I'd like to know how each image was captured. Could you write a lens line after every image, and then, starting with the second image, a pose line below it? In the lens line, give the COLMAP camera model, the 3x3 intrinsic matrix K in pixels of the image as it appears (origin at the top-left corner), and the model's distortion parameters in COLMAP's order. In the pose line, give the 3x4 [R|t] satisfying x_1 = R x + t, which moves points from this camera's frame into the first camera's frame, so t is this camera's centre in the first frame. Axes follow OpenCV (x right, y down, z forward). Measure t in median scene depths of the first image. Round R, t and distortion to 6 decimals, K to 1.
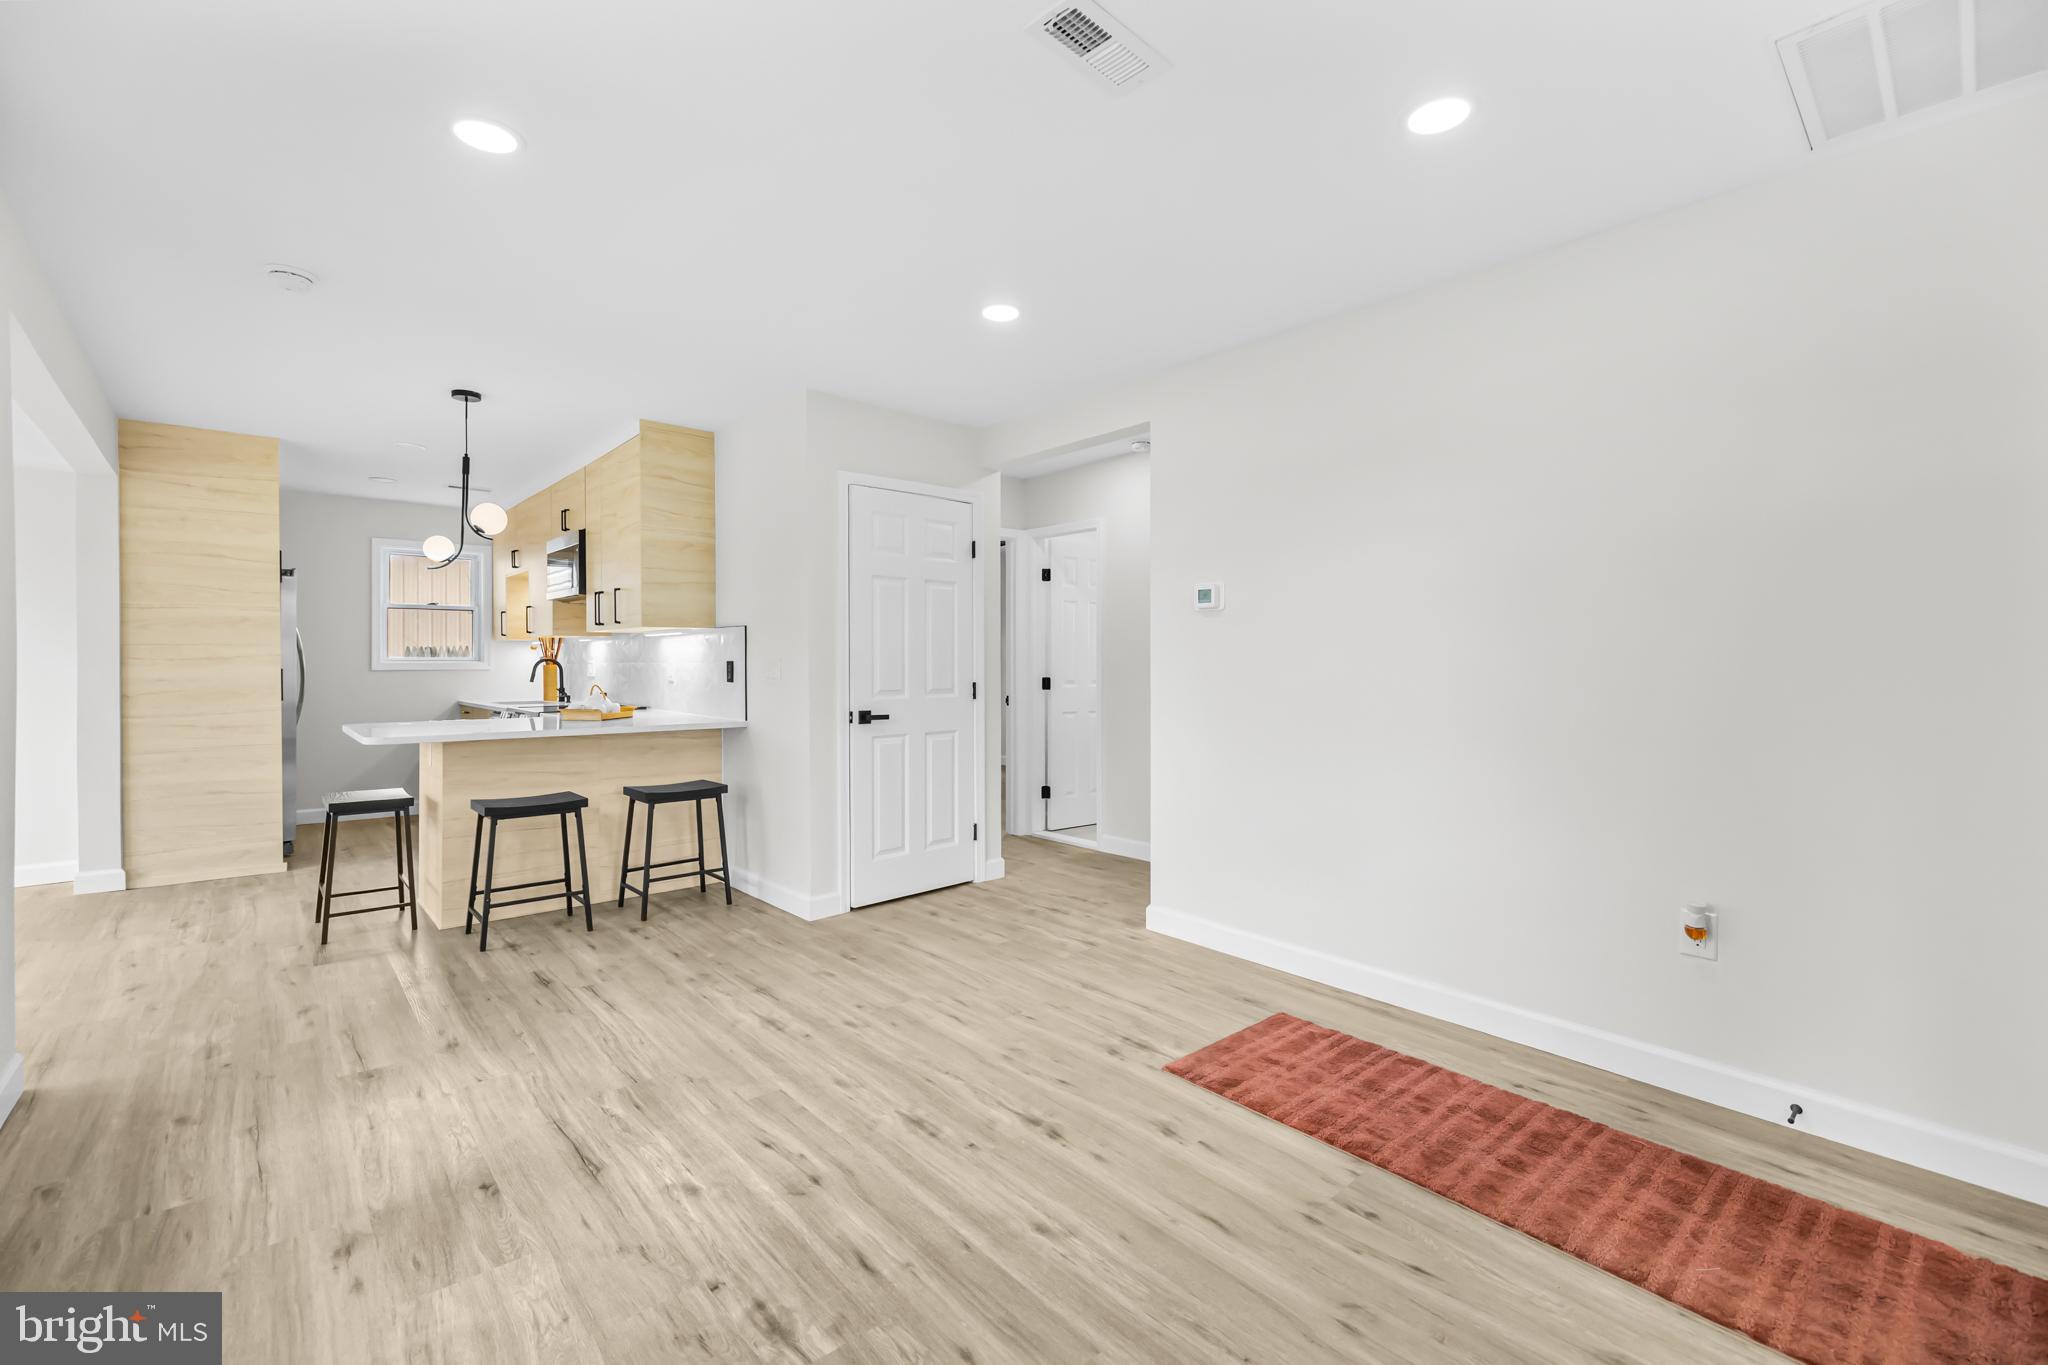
lens RADIAL K [[875.9, 0, 1036.2], [0, 875.9, 660.0], [0, 0, 1]] dist [-0.002478, 0.000369]
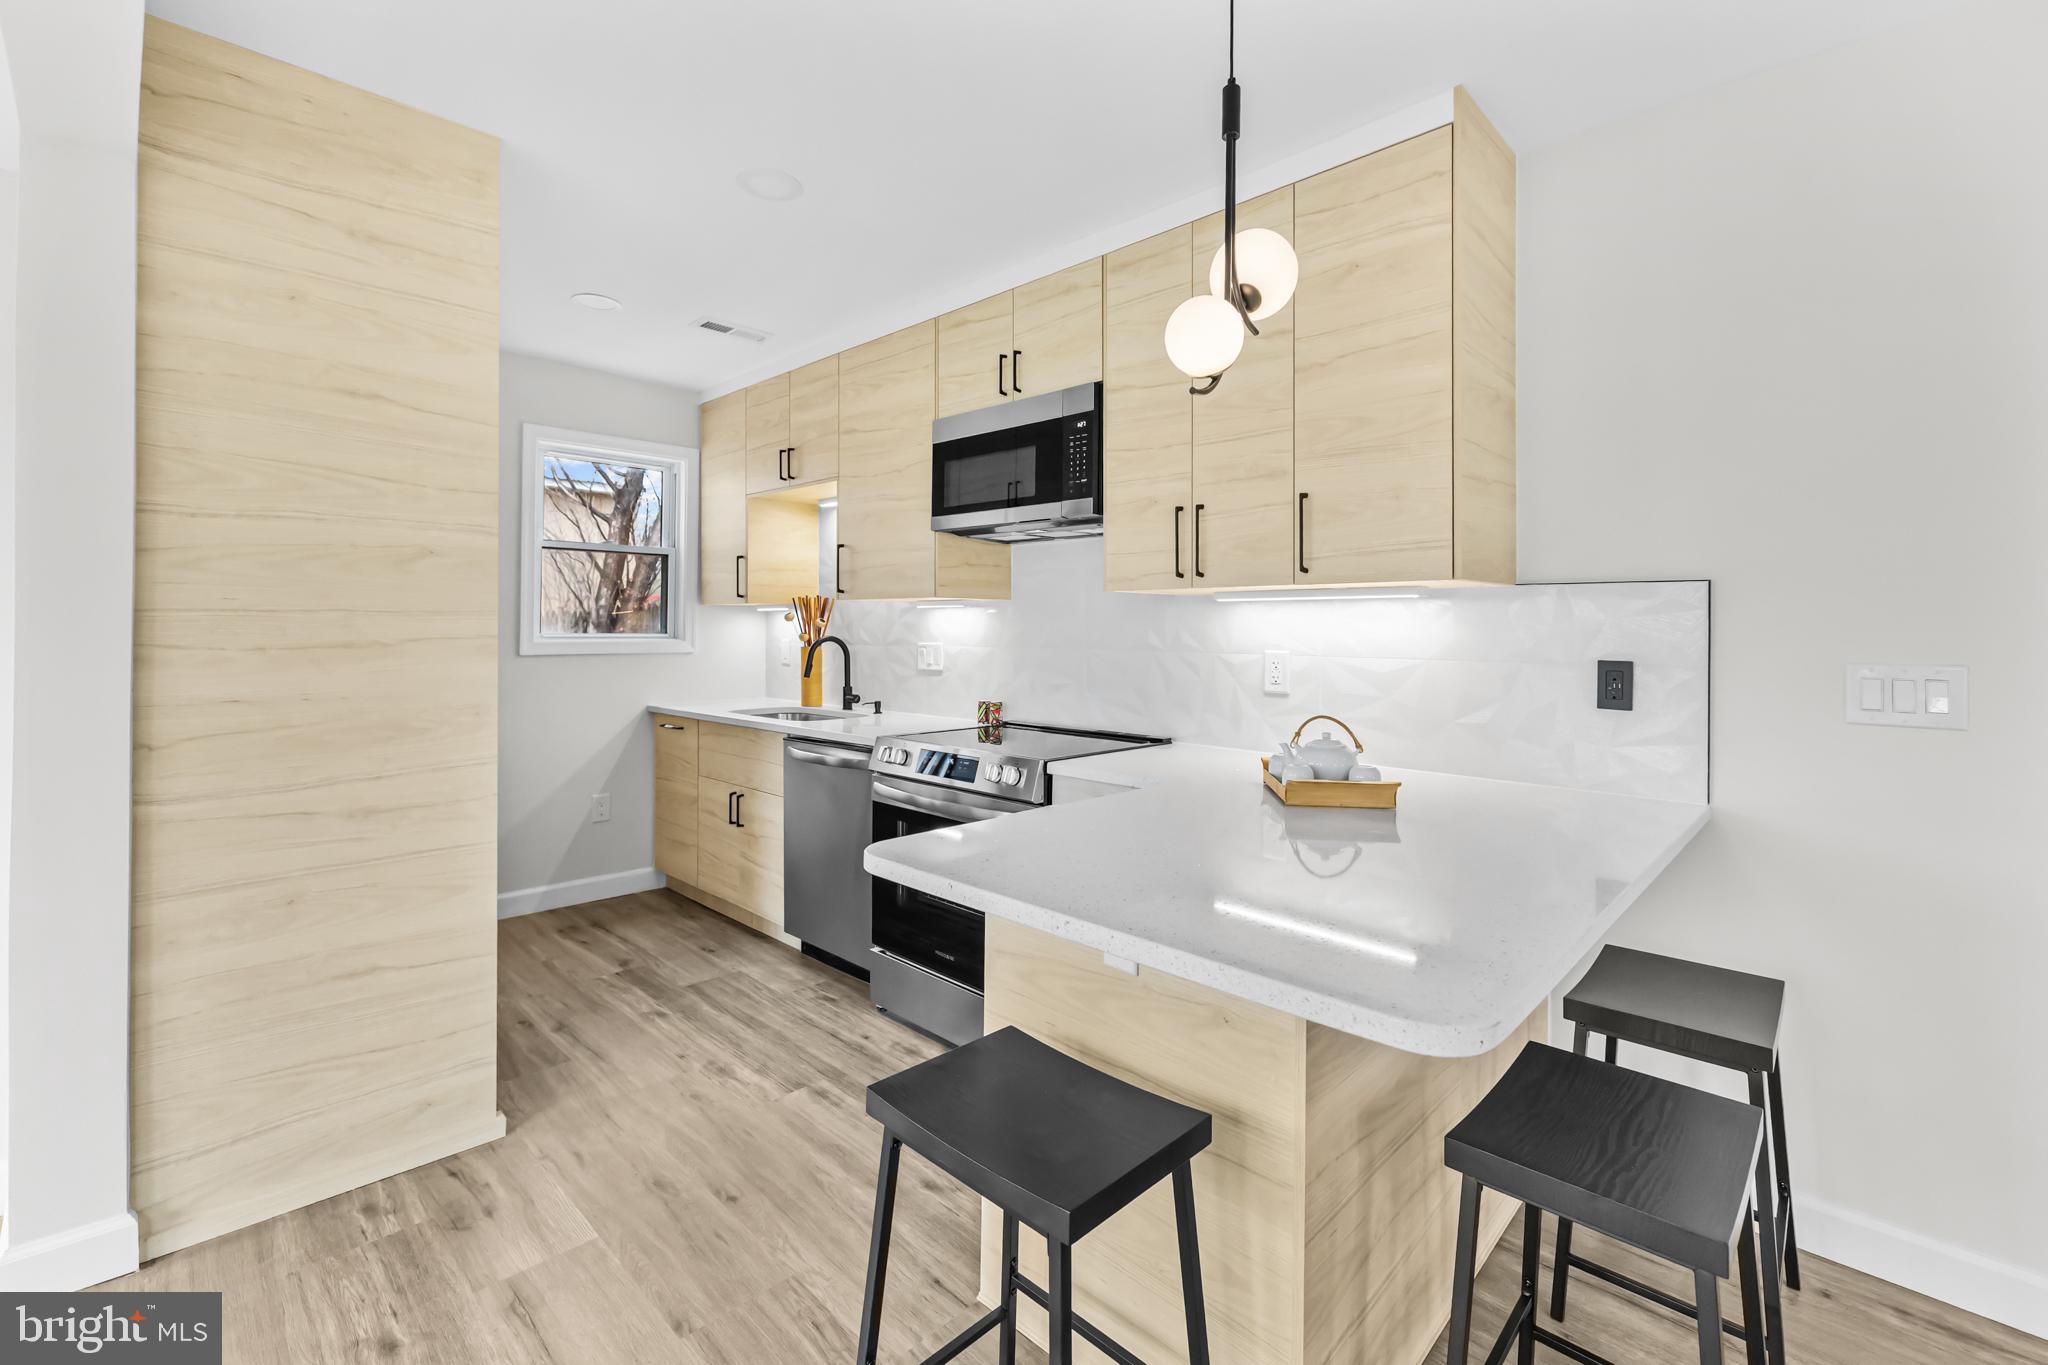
lens RADIAL K [[875.9, 0, 1031.4], [0, 875.9, 619.3], [0, 0, 1]] dist [-0.002478, 0.000369]
pose [[0.997768, 0.009580, 0.066085, -0.678337], [-0.009098, 0.999930, -0.007595, -0.014071], [-0.066153, 0.006976, 0.997785, 0.591770]]
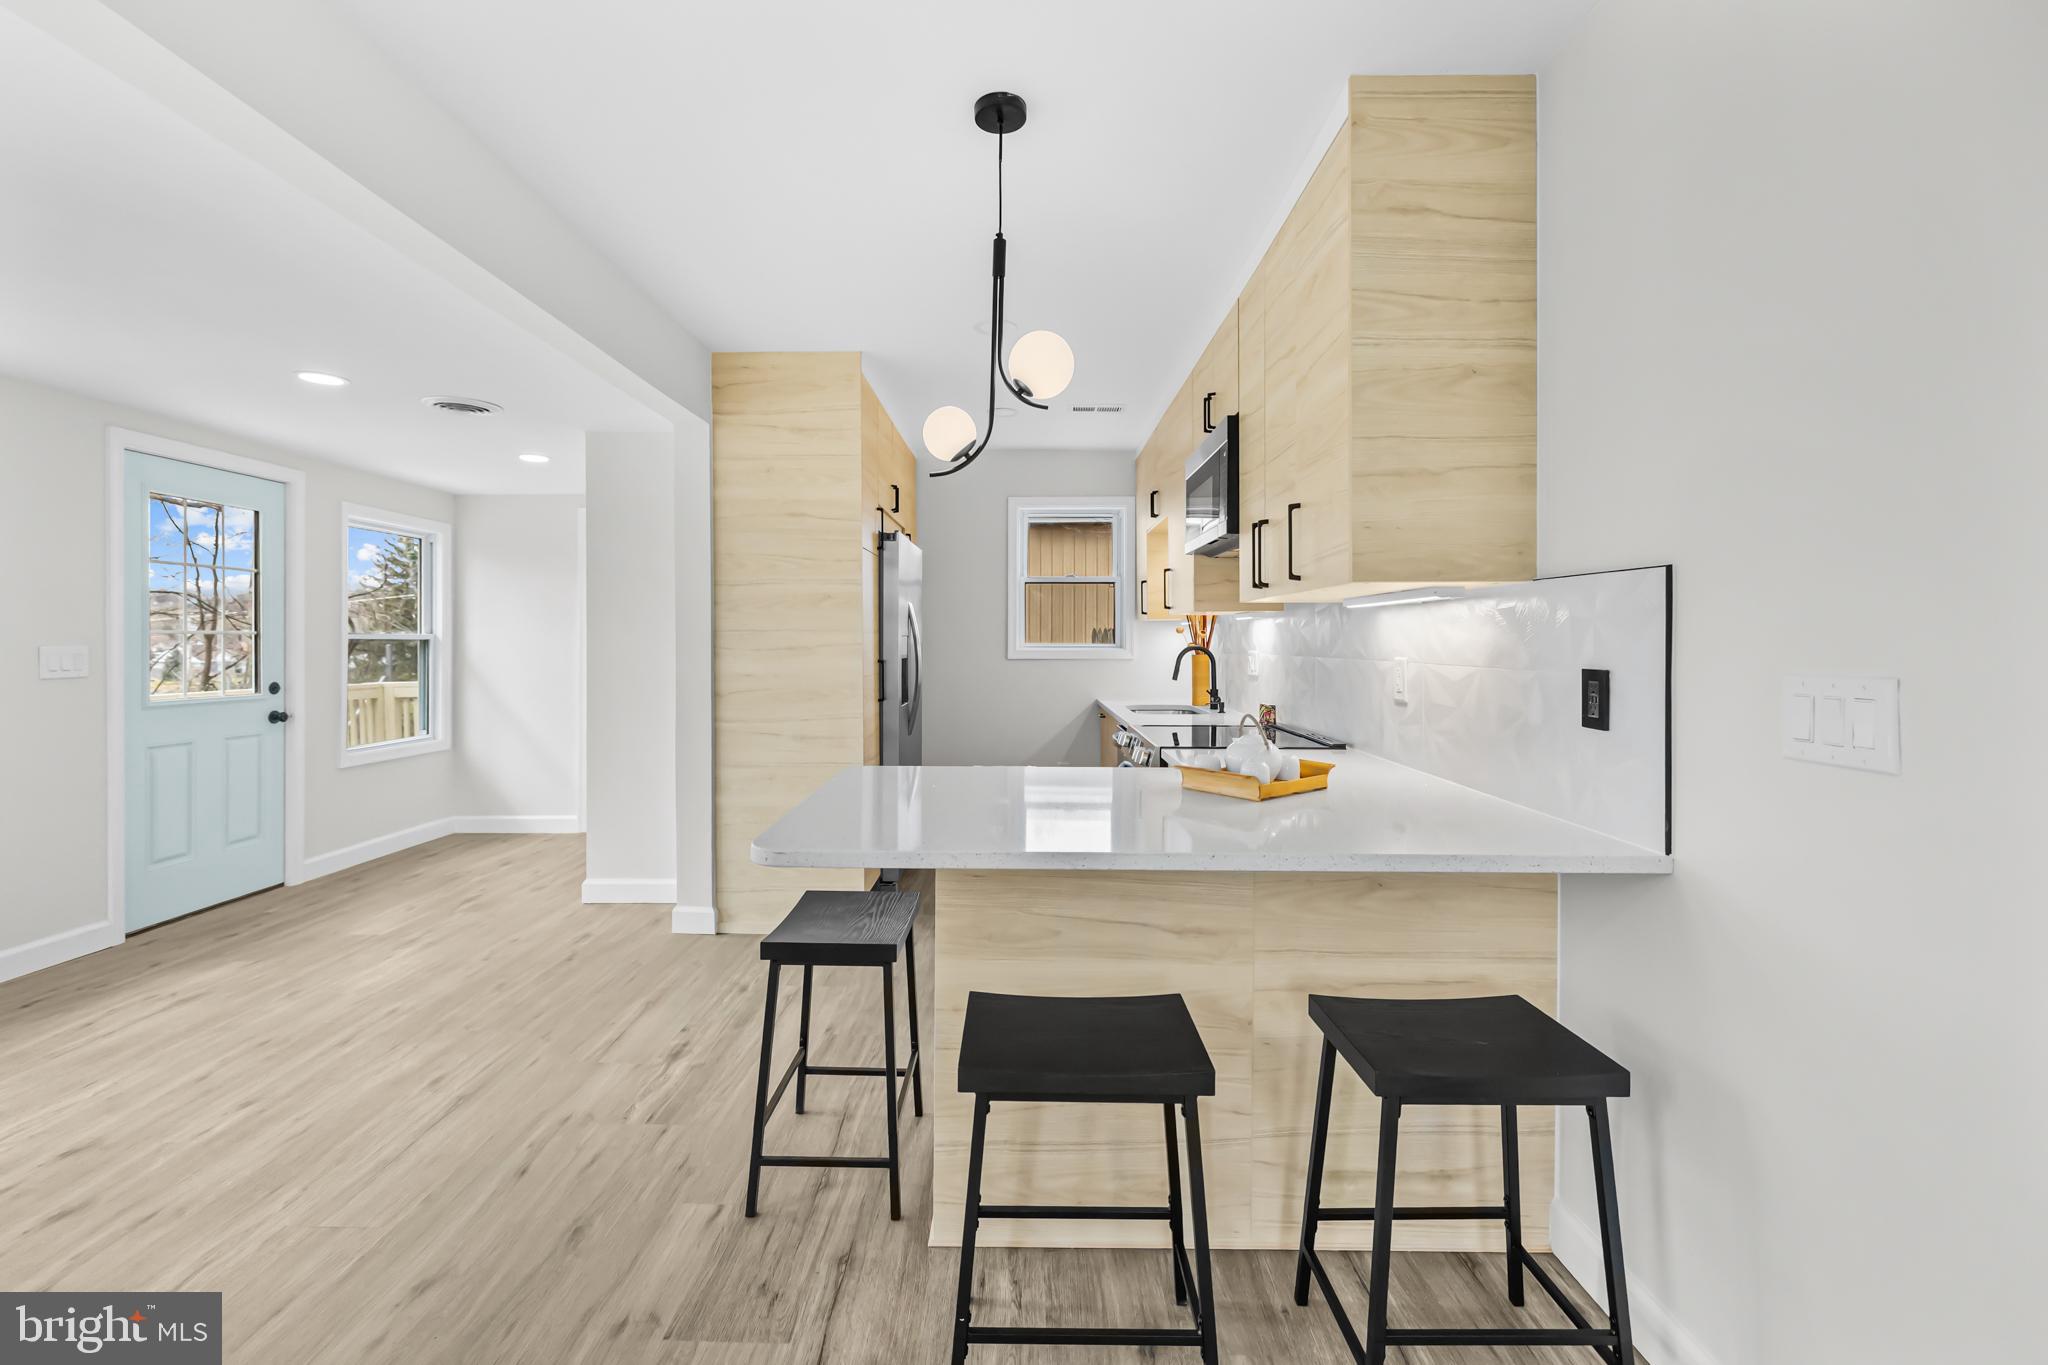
lens RADIAL K [[875.9, 0, 1016.0], [0, 875.9, 644.8], [0, 0, 1]] dist [-0.002478, 0.000369]
pose [[0.733423, 0.006950, -0.679736, -0.284344], [-0.002156, 0.999966, 0.007898, -0.011566], [0.679769, -0.004327, 0.733414, 0.586265]]
